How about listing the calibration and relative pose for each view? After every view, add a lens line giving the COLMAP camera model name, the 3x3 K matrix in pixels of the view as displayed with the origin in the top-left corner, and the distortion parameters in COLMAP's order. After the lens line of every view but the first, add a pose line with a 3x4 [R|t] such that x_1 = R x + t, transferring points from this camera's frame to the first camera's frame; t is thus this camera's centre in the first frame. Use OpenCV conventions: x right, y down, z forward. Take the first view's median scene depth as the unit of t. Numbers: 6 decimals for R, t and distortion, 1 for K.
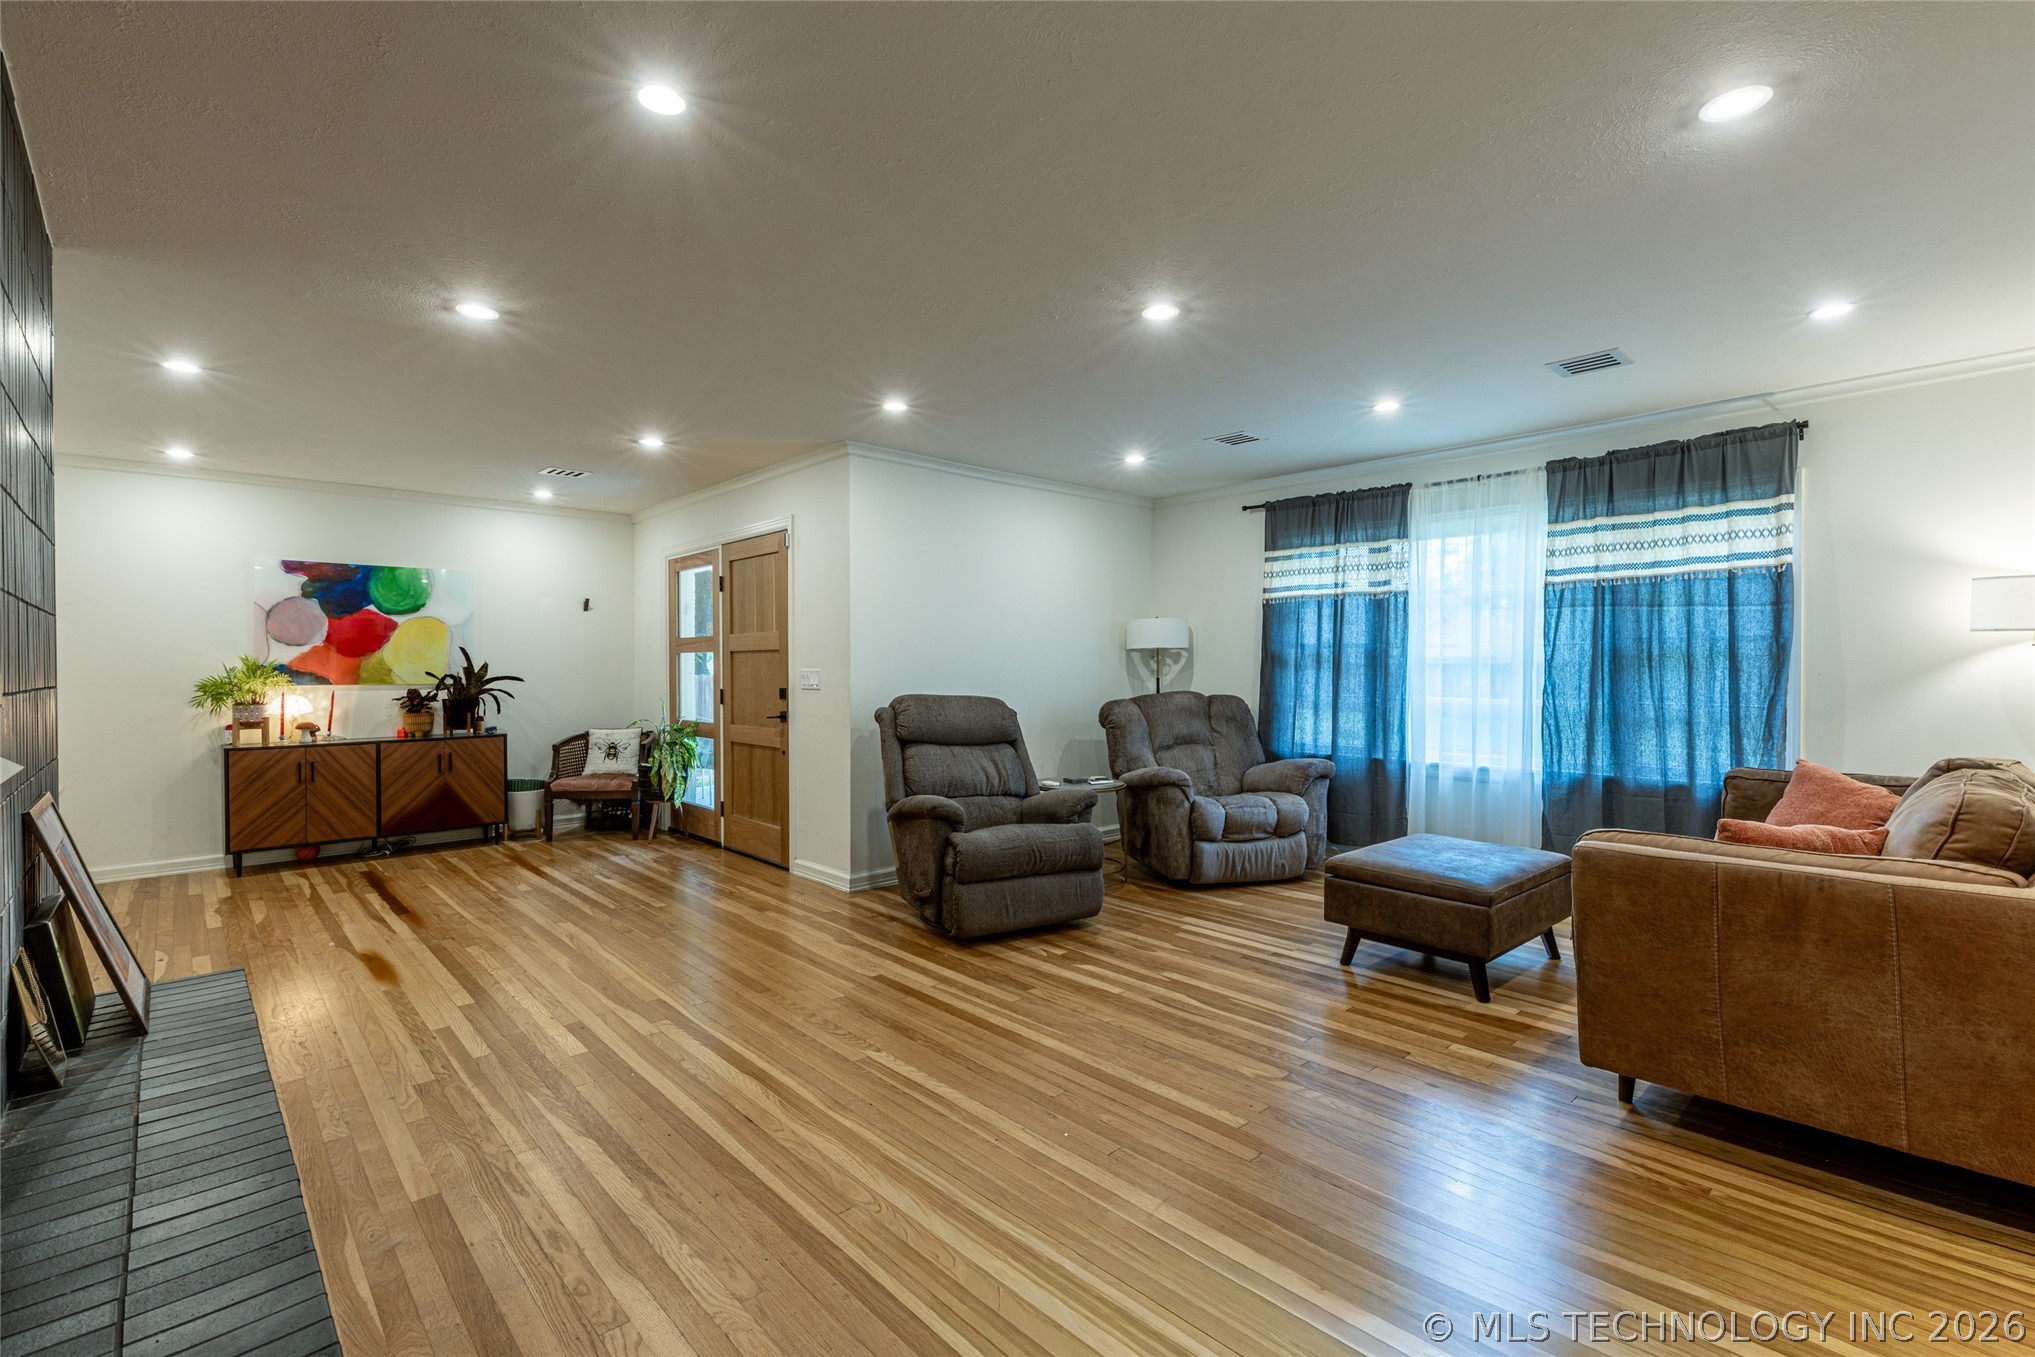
lens RADIAL K [[904.3, 0, 1016.3], [0, 904.3, 661.0], [0, 0, 1]] dist [0.004296, -0.000829]
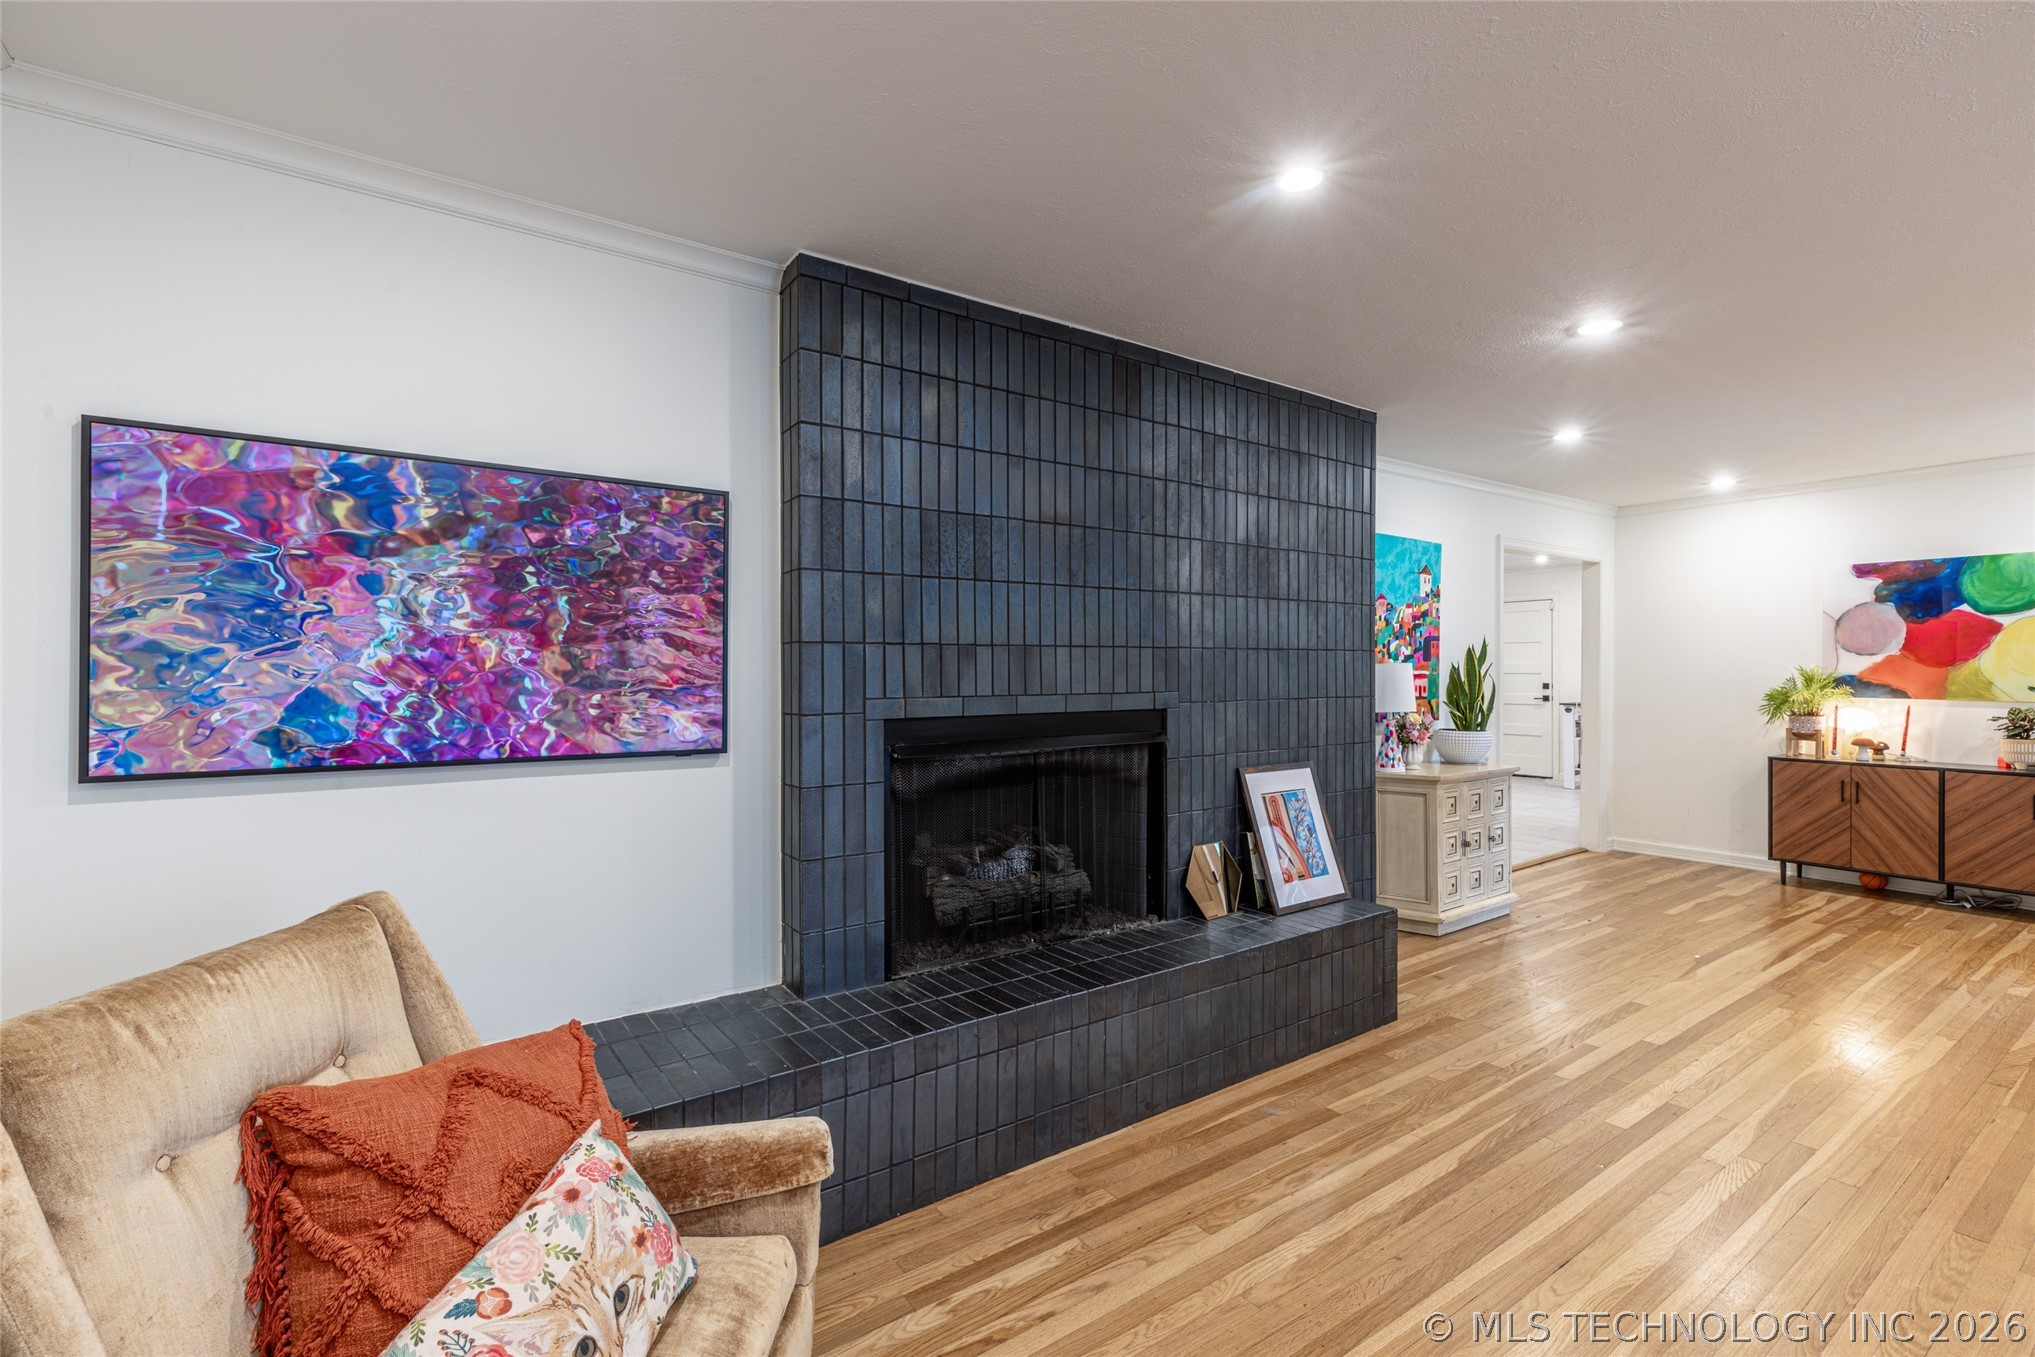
lens RADIAL K [[904.3, 0, 1024.9], [0, 904.3, 672.4], [0, 0, 1]] dist [0.004296, -0.000829]
pose [[-0.131655, 0.008194, -0.991262, 0.250621], [0.006351, 0.999952, 0.007422, -0.012233], [0.991275, -0.005318, -0.131701, 0.284198]]
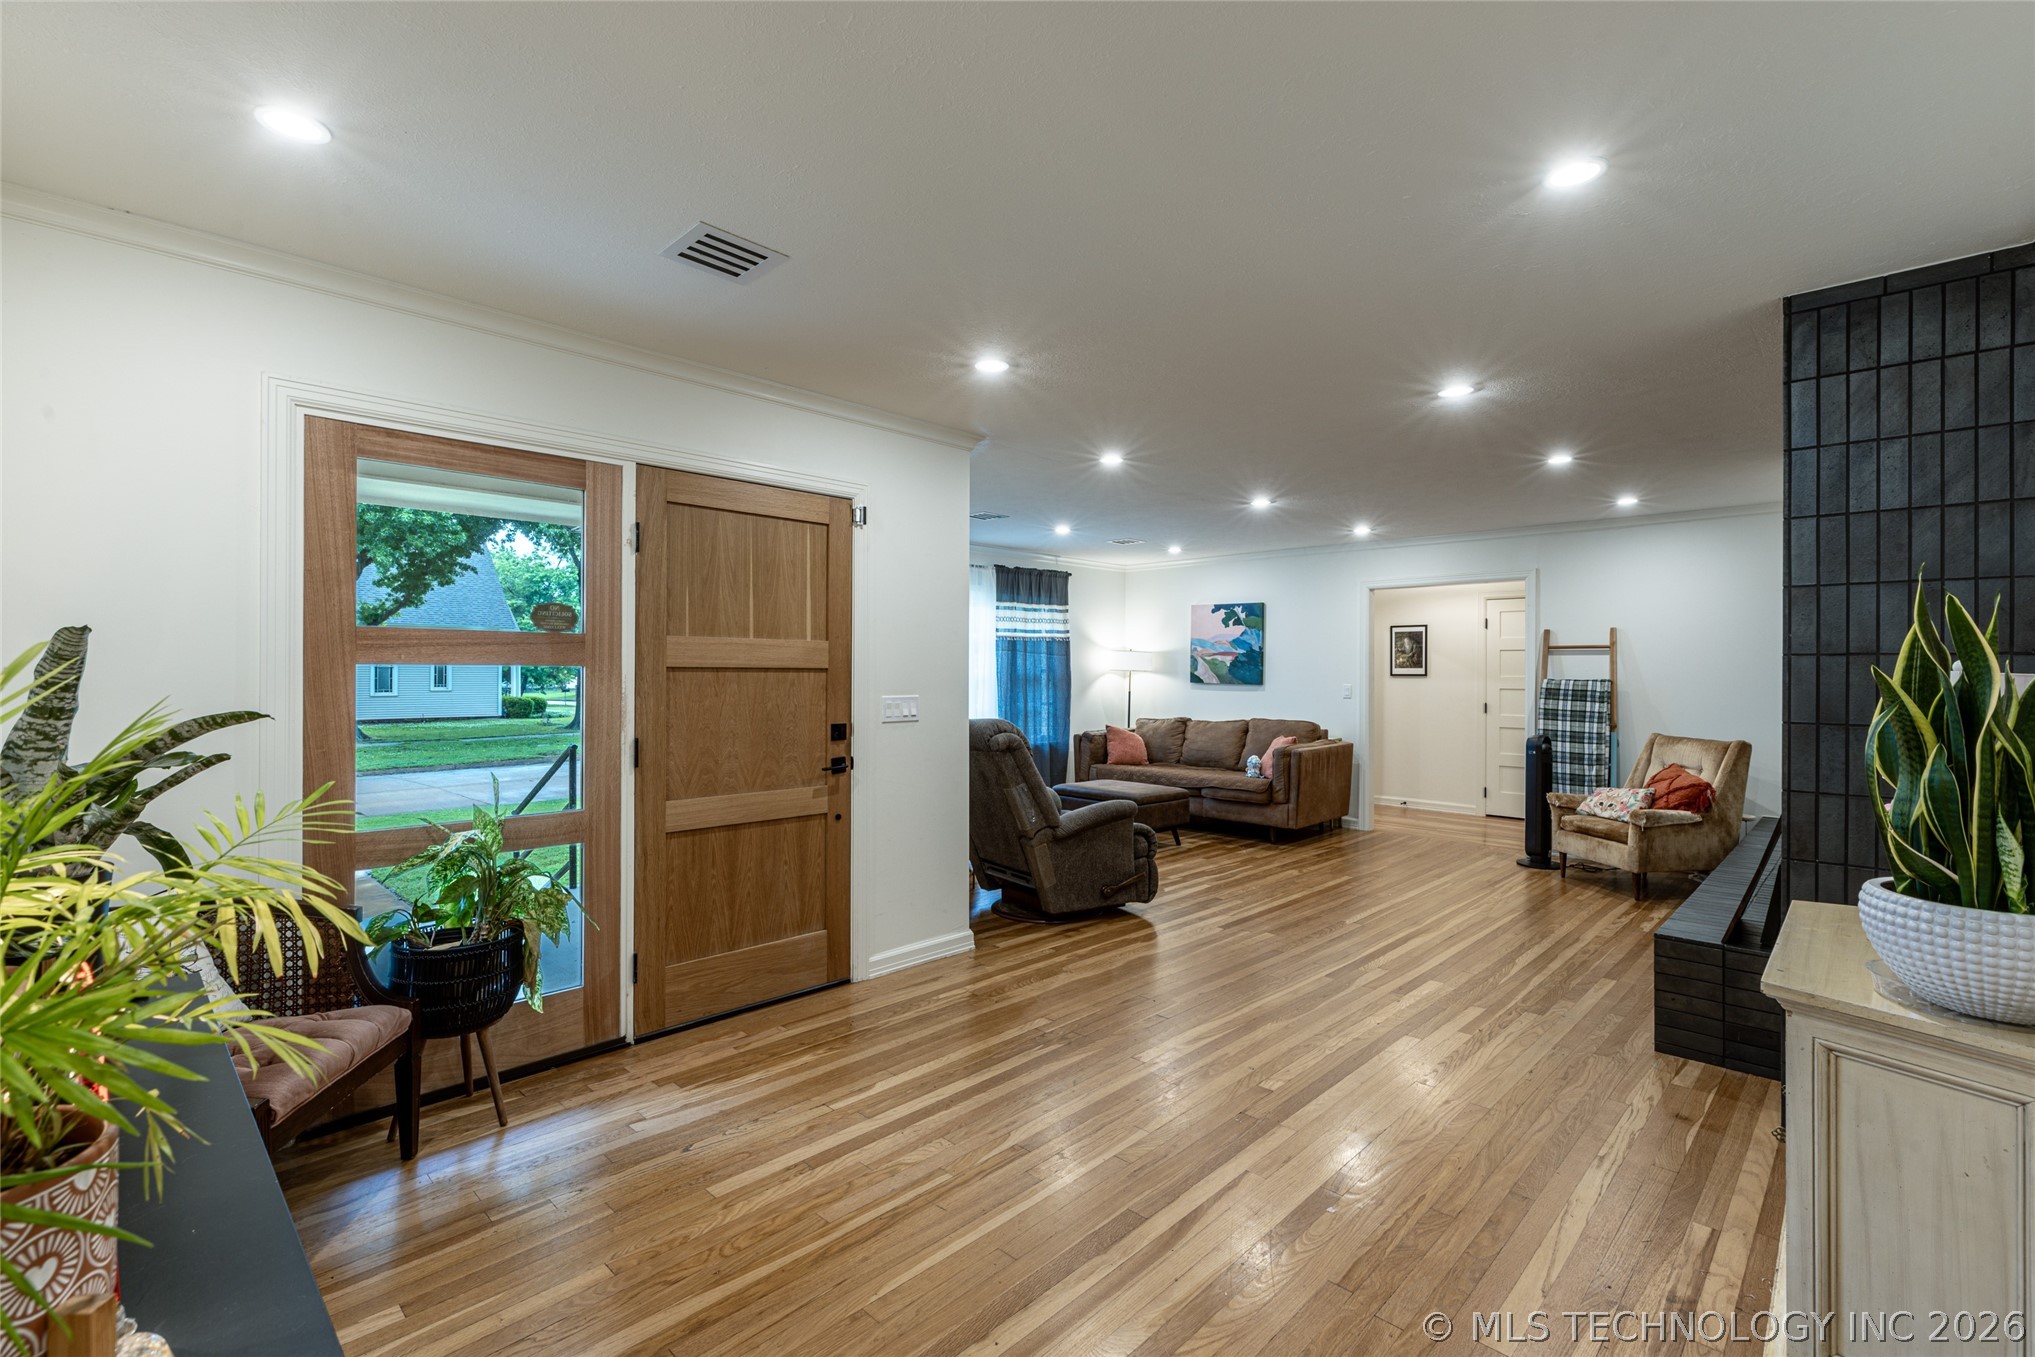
lens RADIAL K [[904.3, 0, 1015.8], [0, 904.3, 666.4], [0, 0, 1]] dist [0.004296, -0.000829]
pose [[-0.045762, 0.012766, 0.998871, -0.945213], [-0.009773, 0.999865, -0.013226, -0.006266], [-0.998905, -0.010367, -0.045631, 0.886195]]
